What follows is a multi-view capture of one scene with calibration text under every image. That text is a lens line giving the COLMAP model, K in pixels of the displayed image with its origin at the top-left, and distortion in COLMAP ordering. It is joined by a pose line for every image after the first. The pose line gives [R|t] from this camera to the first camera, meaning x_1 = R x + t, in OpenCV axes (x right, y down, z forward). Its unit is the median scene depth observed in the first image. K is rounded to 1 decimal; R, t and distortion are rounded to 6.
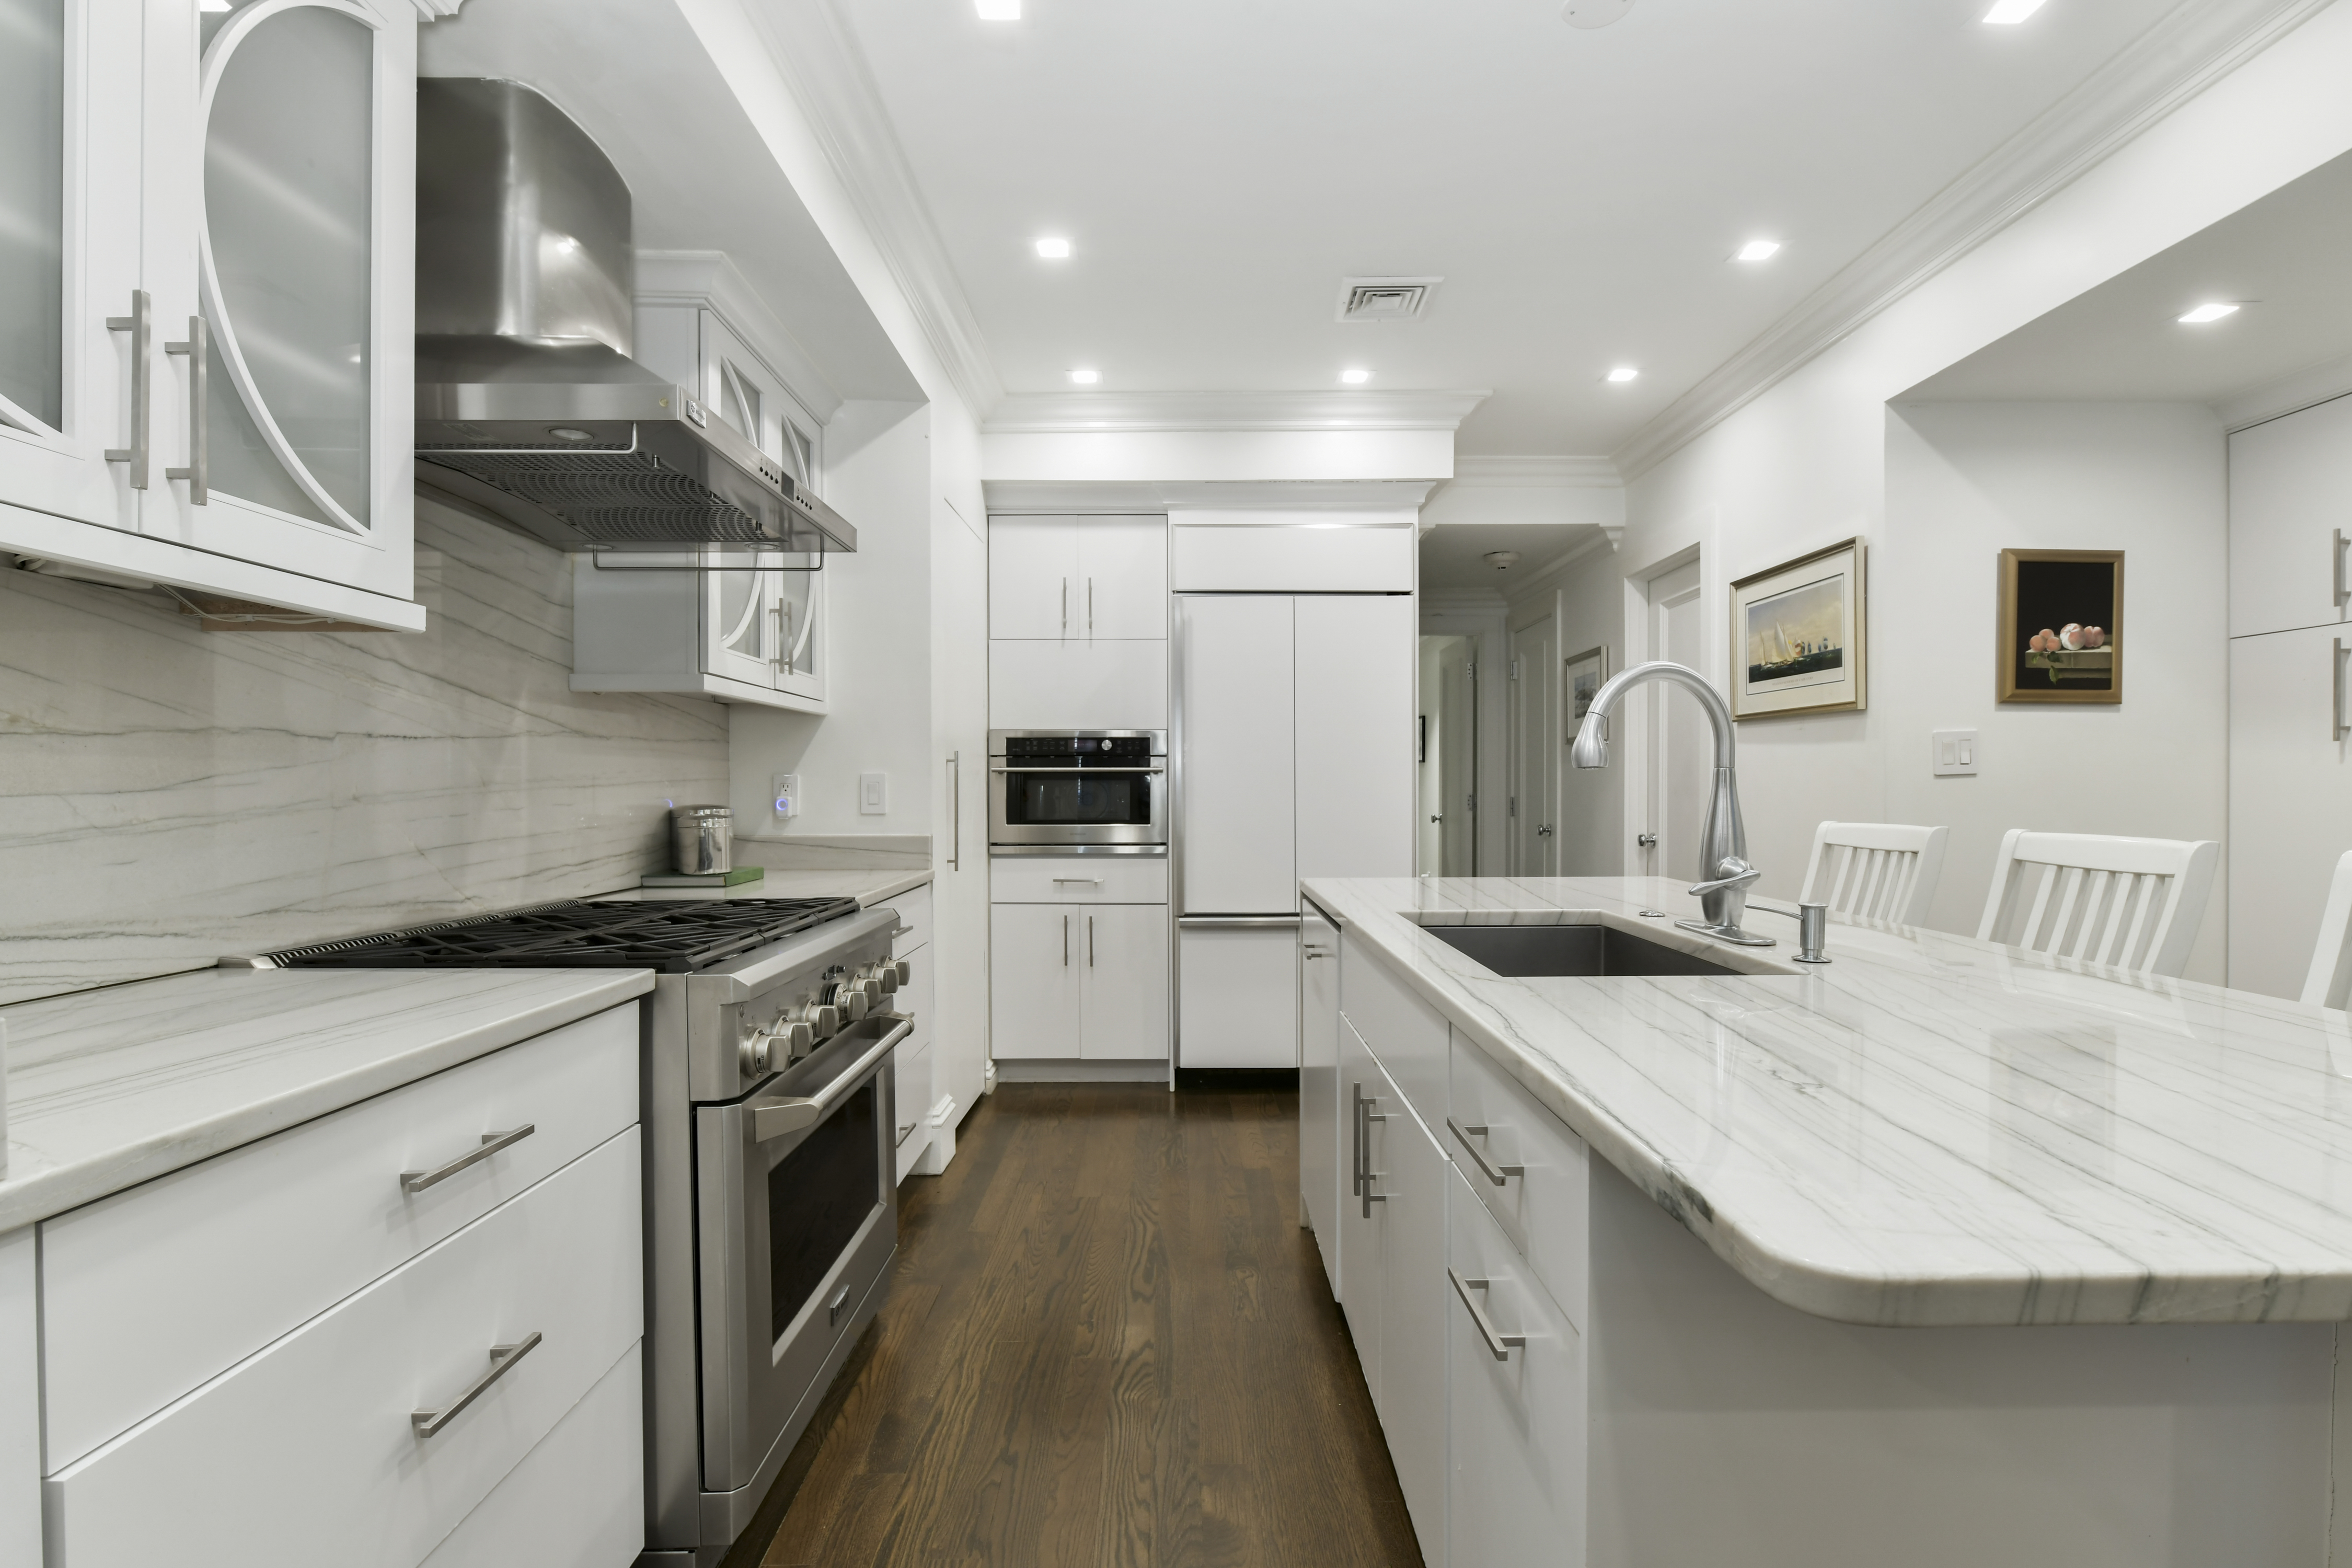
lens RADIAL K [[1175.2, 0, 1200.5], [0, 1175.2, 791.5], [0, 0, 1]] dist [-0.001439, 0.000021]
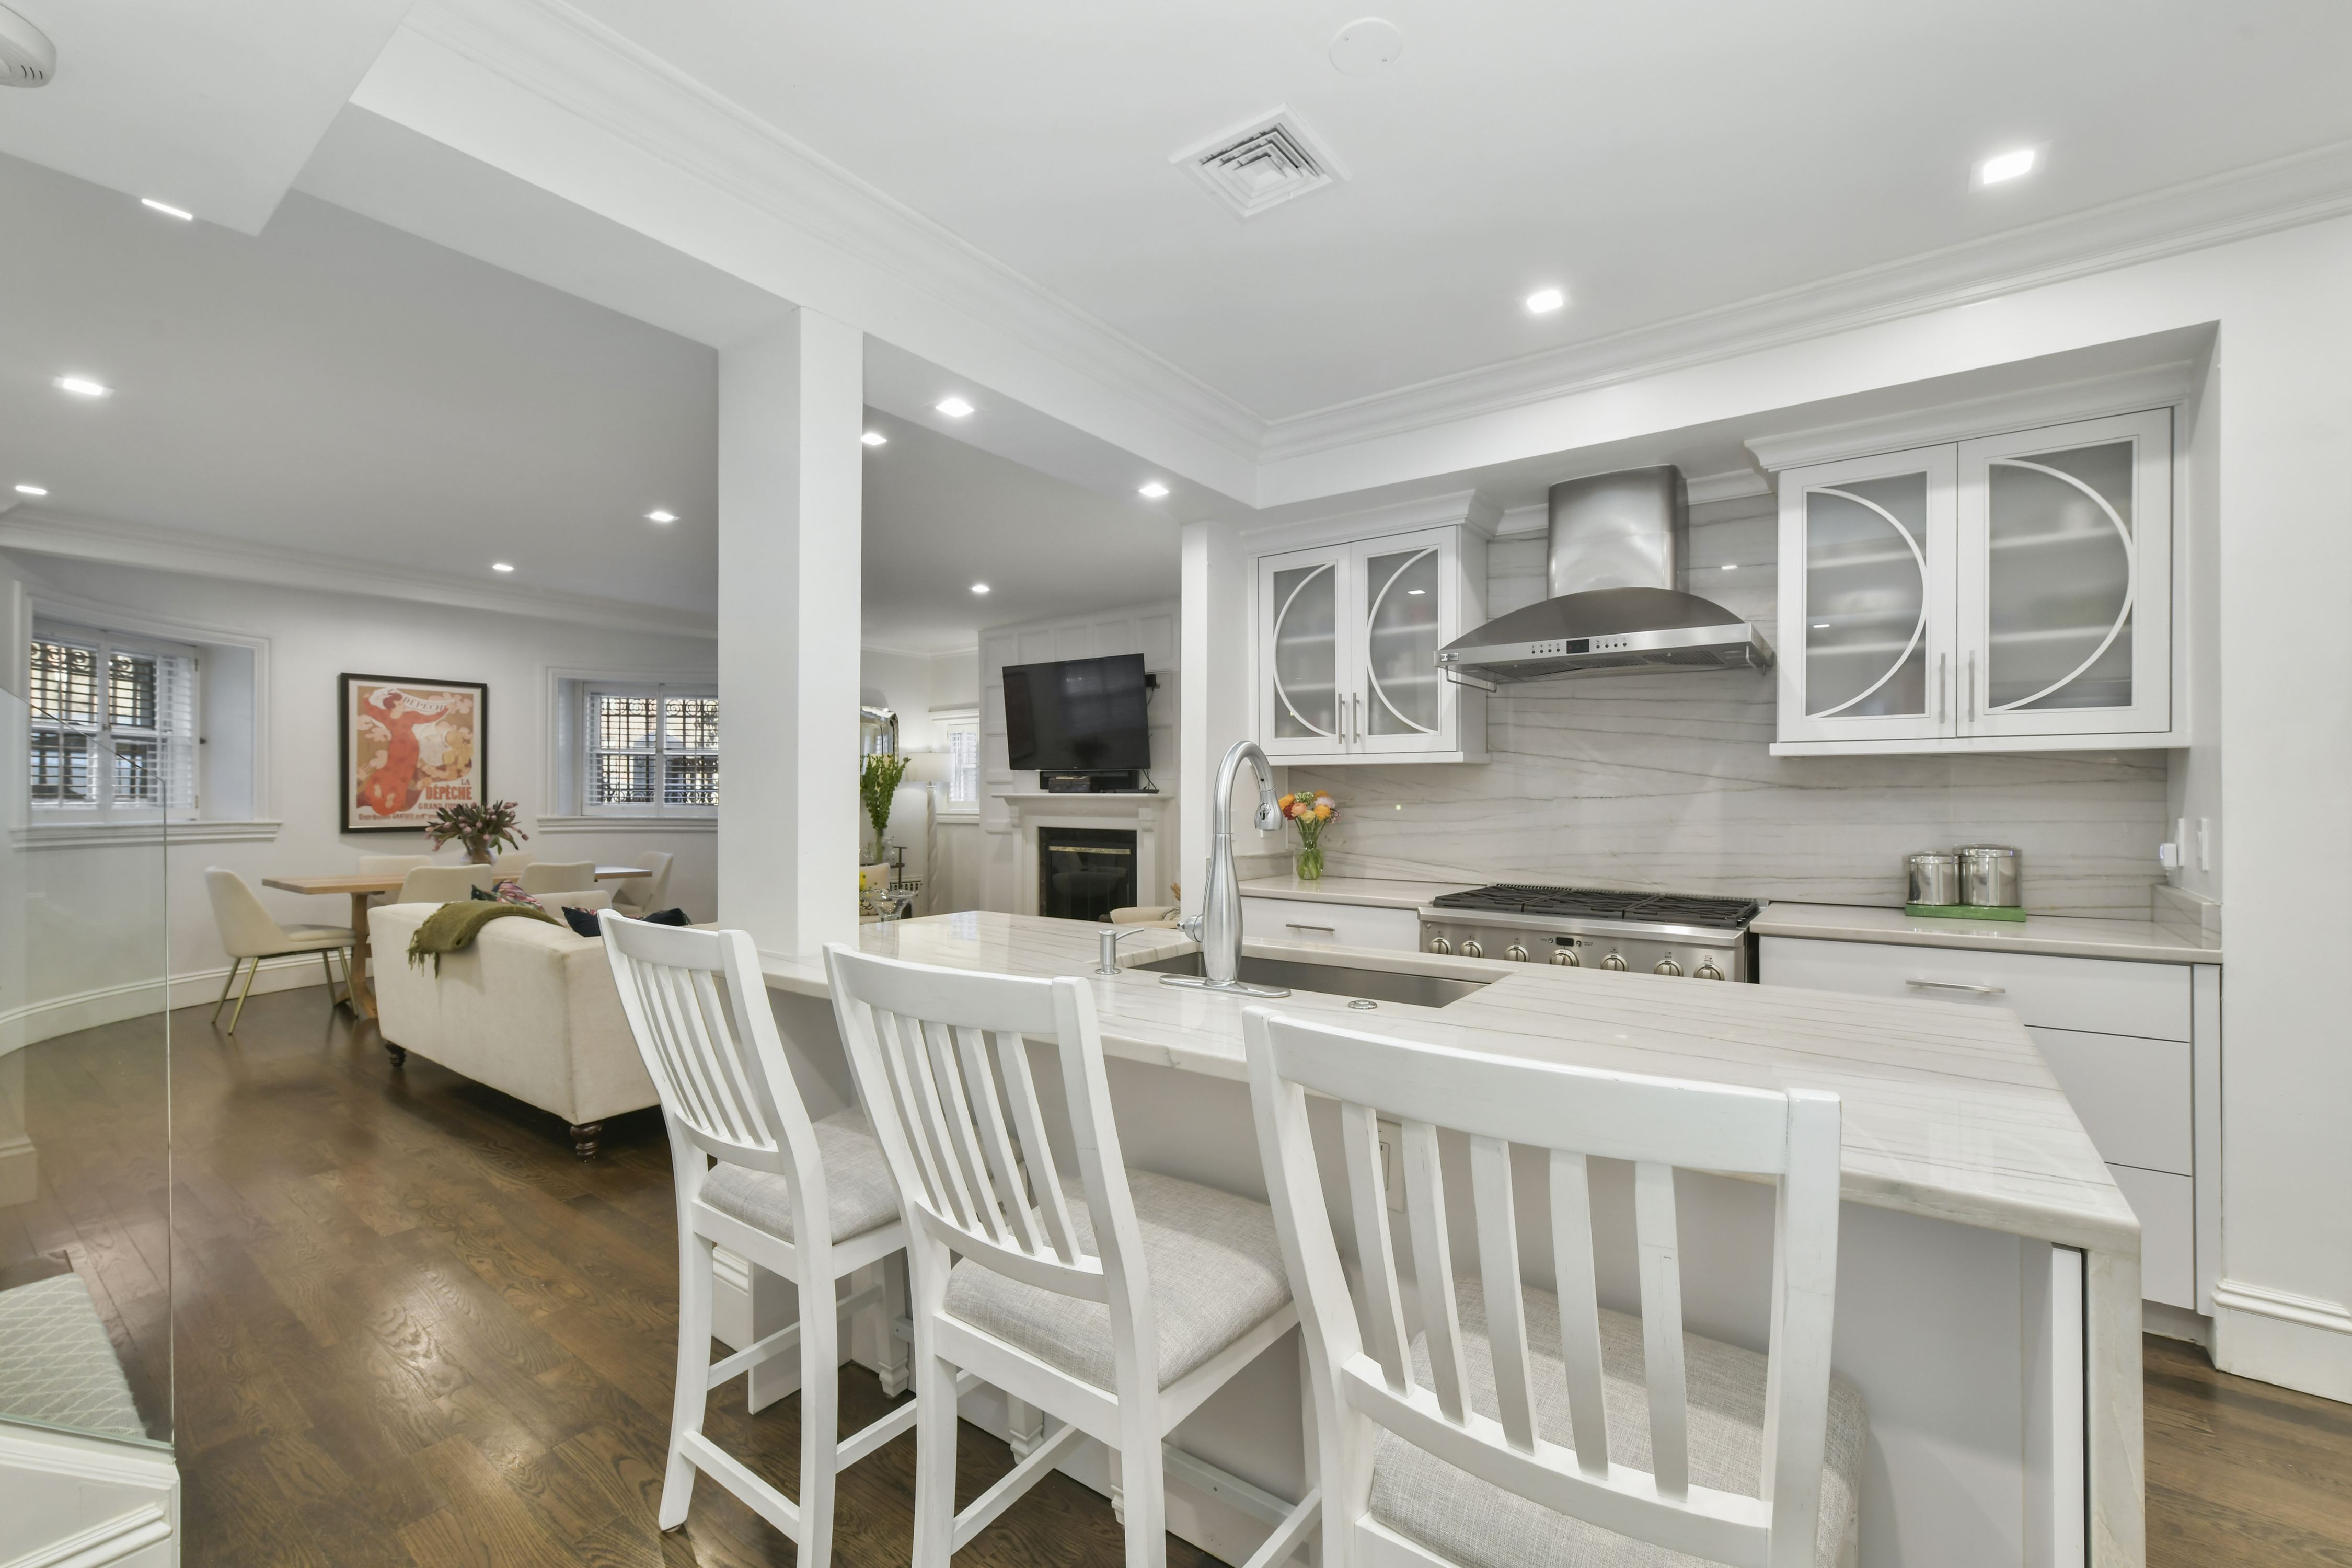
lens RADIAL K [[940.3, 0, 1199.0], [0, 940.3, 797.9], [0, 0, 1]] dist [-0.002429, 0.002636]
pose [[-0.583744, 0.003304, -0.811931, 0.622861], [-0.002643, 0.999979, 0.005969, -0.031107], [0.811934, 0.005630, -0.583723, 0.805032]]
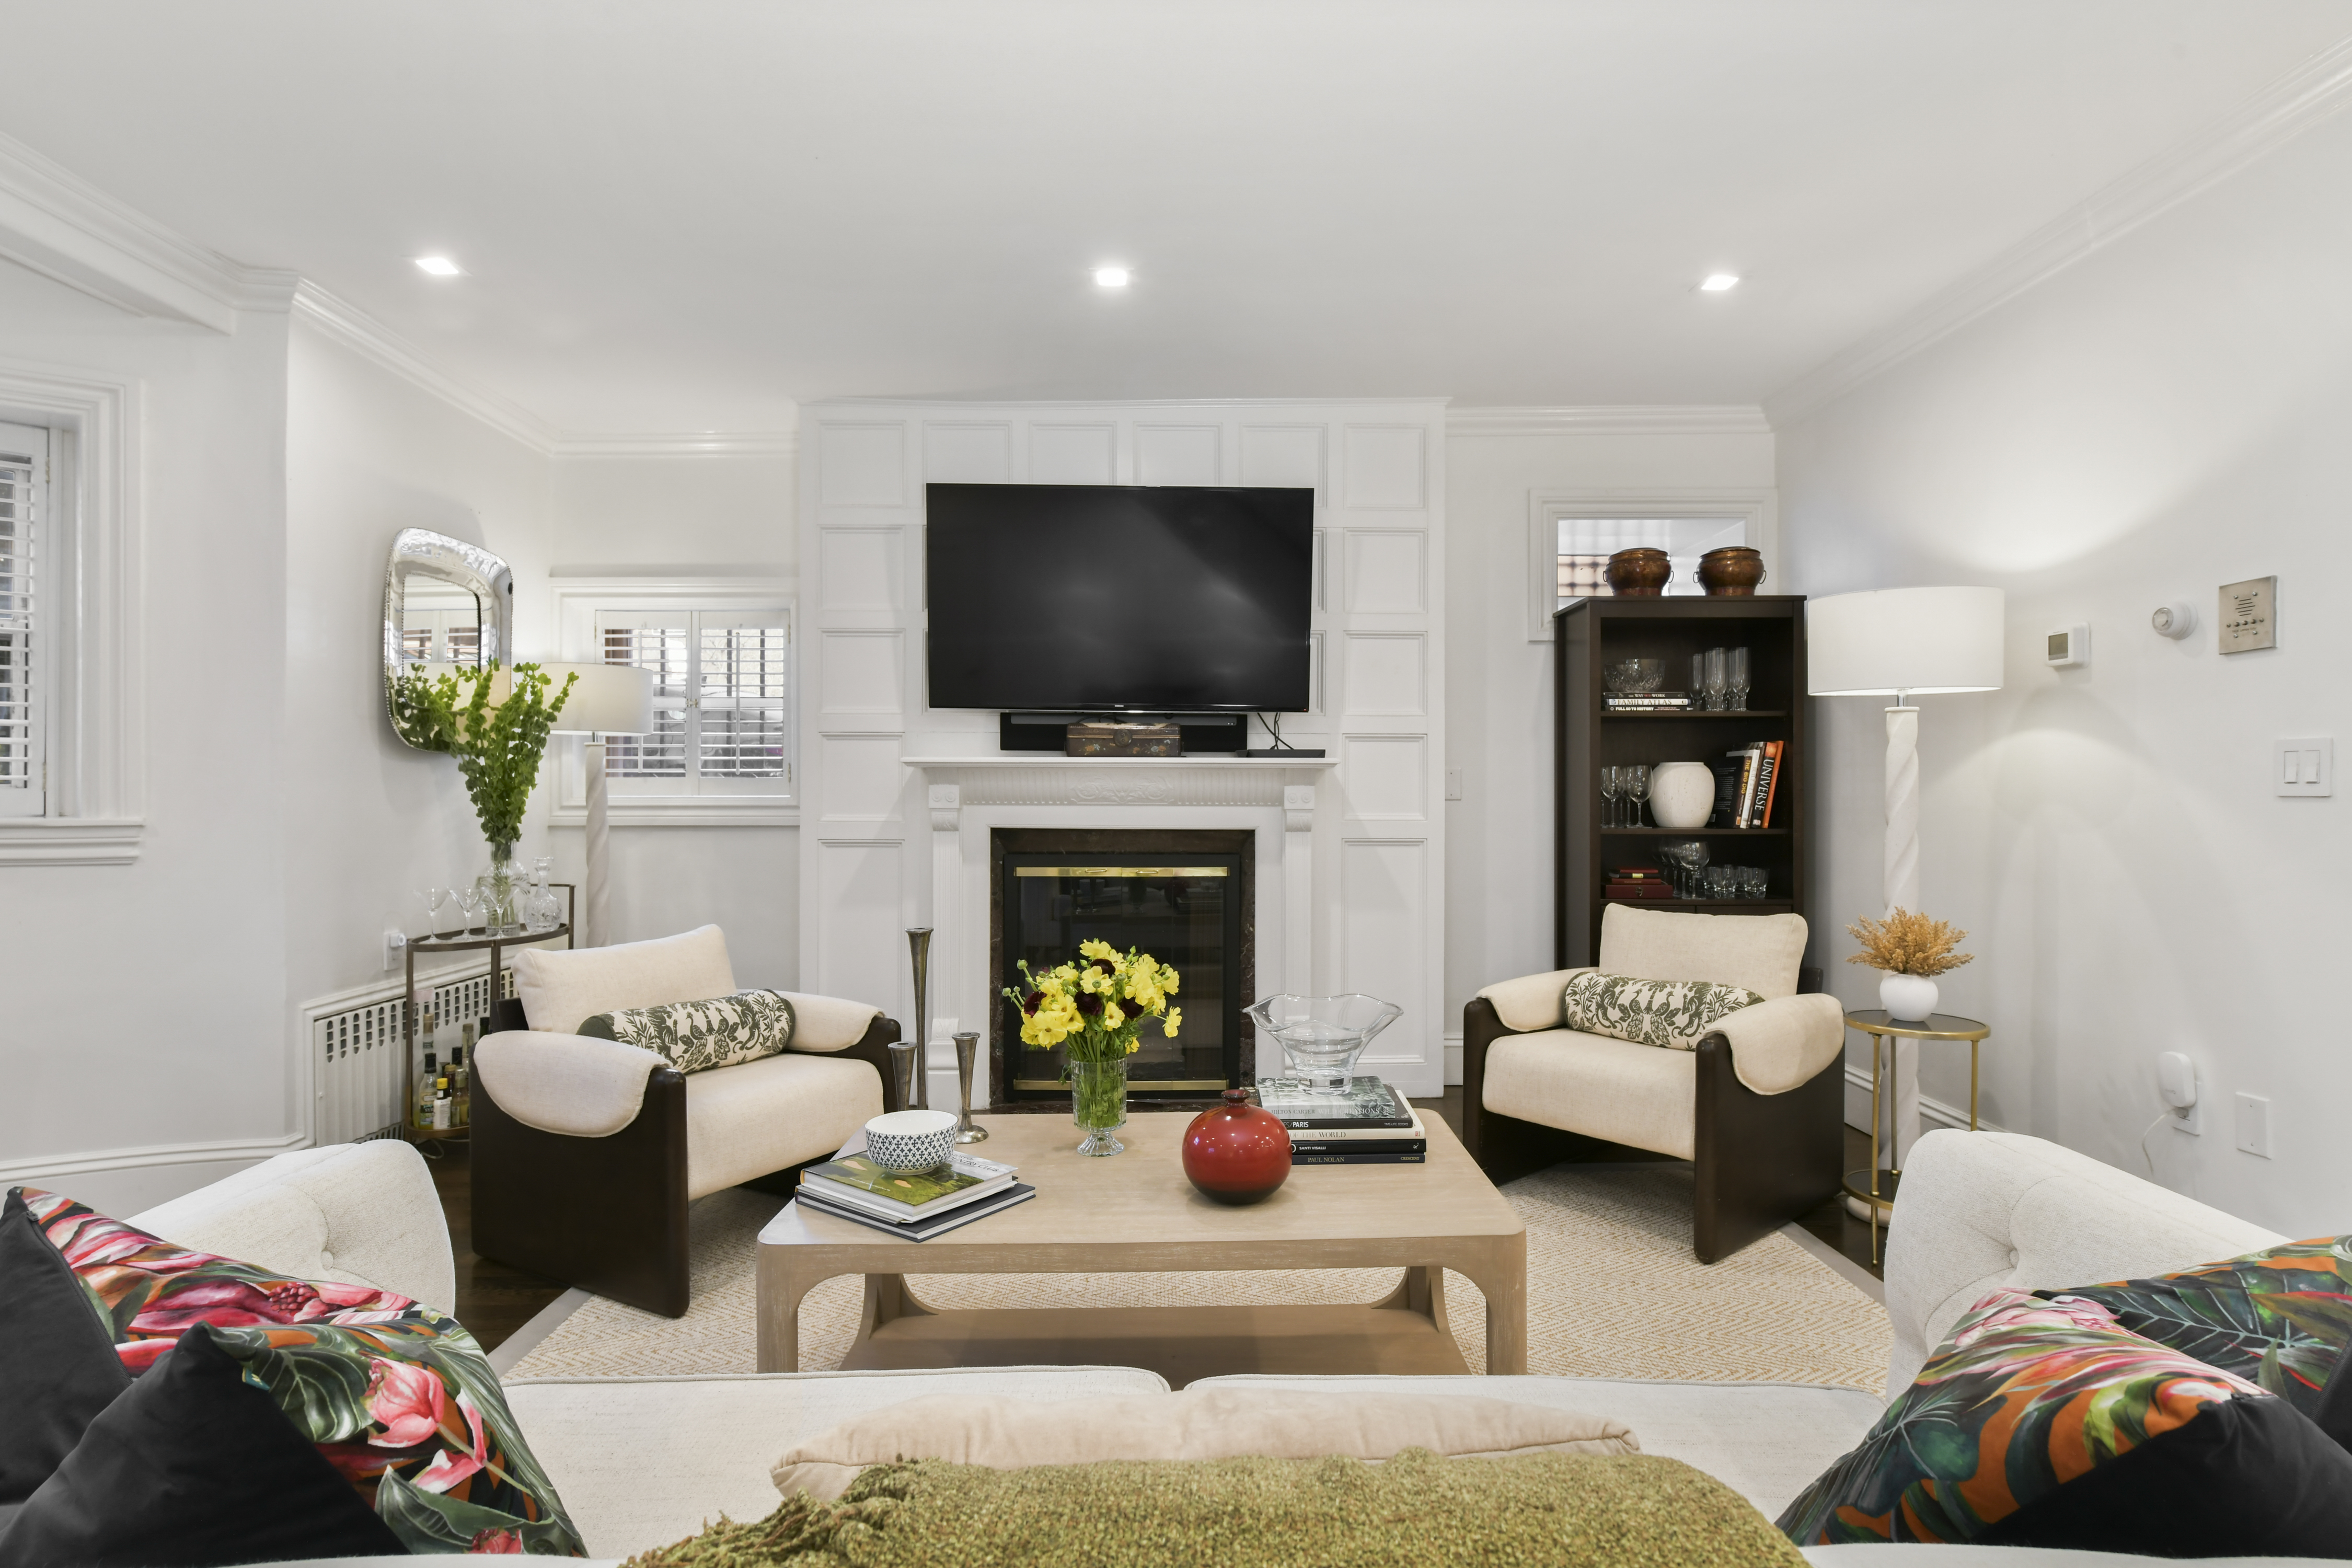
lens RADIAL K [[1175.2, 0, 1183.6], [0, 1175.2, 798.8], [0, 0, 1]] dist [-0.001439, 0.000021]
pose [[-0.006173, 0.009678, -0.999934, 0.389650], [-0.004522, 0.999943, 0.009706, 0.001716], [0.999971, 0.004581, -0.006129, -0.479723]]
